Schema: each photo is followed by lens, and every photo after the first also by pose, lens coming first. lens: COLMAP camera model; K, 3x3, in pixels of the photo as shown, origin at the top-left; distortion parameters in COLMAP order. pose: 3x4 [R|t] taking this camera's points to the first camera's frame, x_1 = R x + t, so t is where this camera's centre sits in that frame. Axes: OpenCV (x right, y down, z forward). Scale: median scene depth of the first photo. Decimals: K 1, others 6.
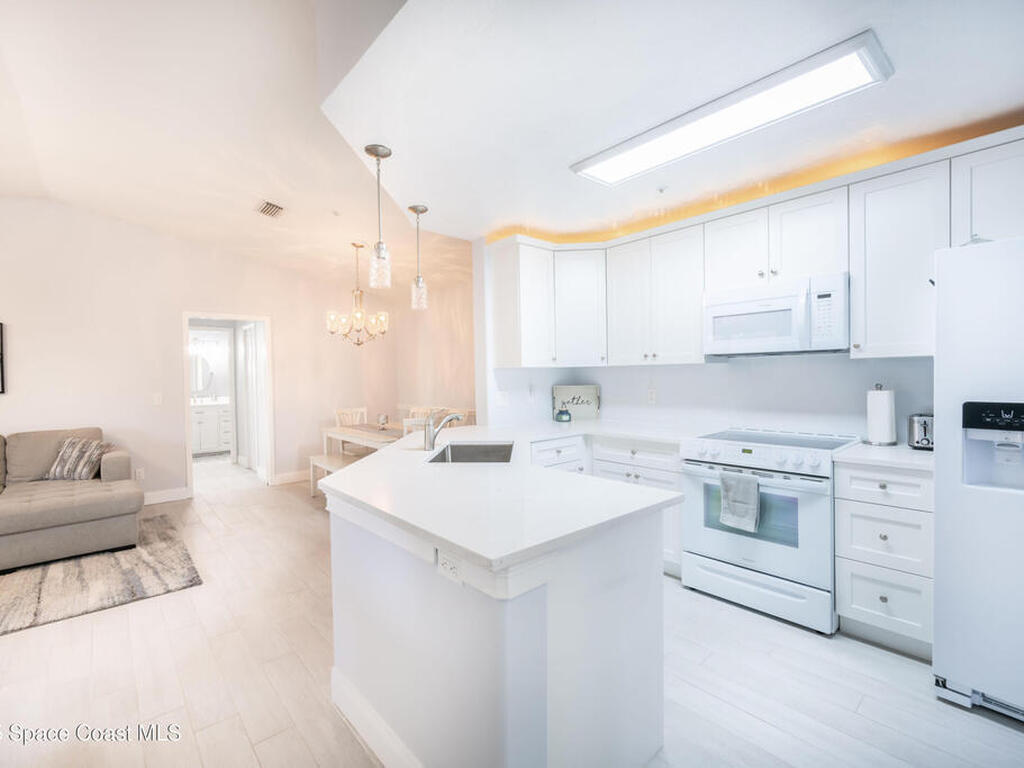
lens RADIAL K [[465.7, 0, 482.8], [0, 465.7, 382.6], [0, 0, 1]] dist [-0.000662, -0.000727]
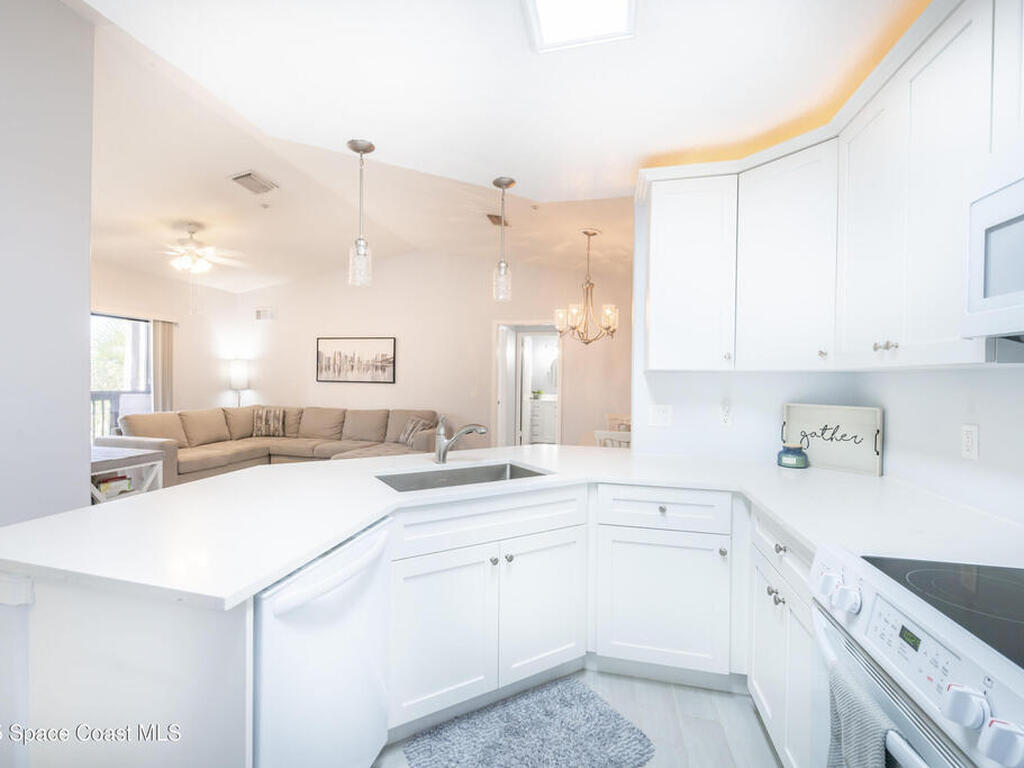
lens RADIAL K [[465.7, 0, 482.8], [0, 465.7, 382.6], [0, 0, 1]] dist [-0.000662, -0.000727]
pose [[0.583260, 0.033365, -0.811600, 0.642711], [-0.035737, 0.999243, 0.015396, -0.022216], [0.811499, 0.020024, 0.584011, 0.565673]]
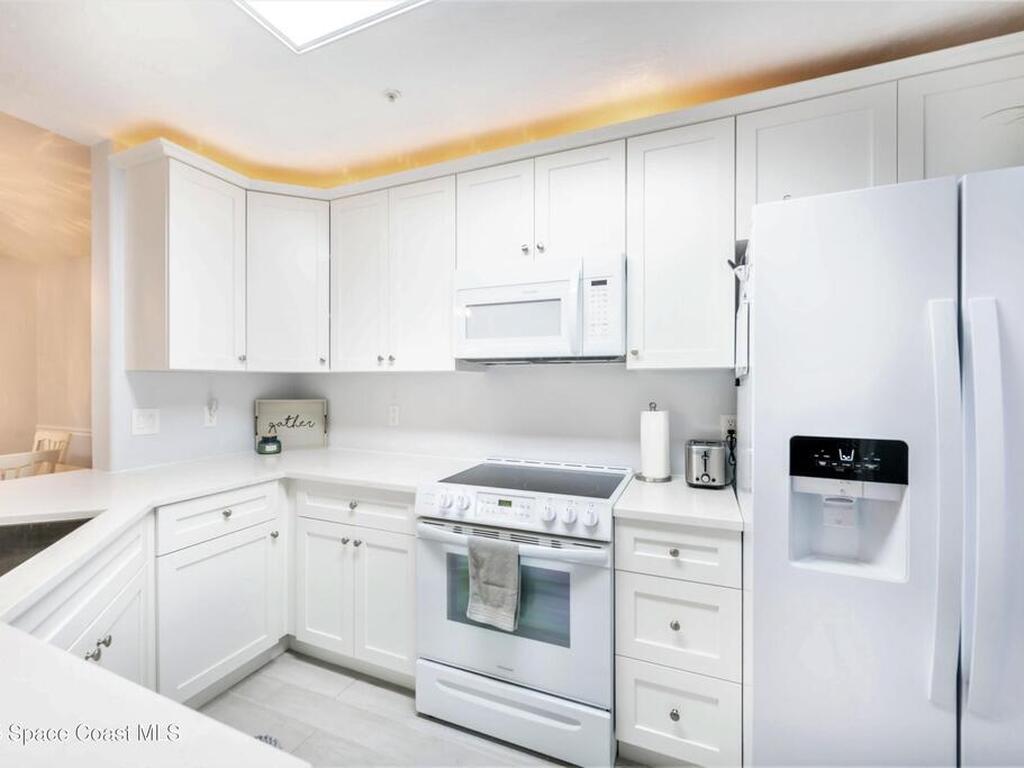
lens RADIAL K [[465.7, 0, 482.8], [0, 465.7, 382.6], [0, 0, 1]] dist [-0.000662, -0.000727]
pose [[0.898200, 0.019831, 0.439140, 0.239961], [-0.010542, 0.999666, -0.023582, -0.009174], [-0.439461, 0.016551, 0.898109, 0.407603]]
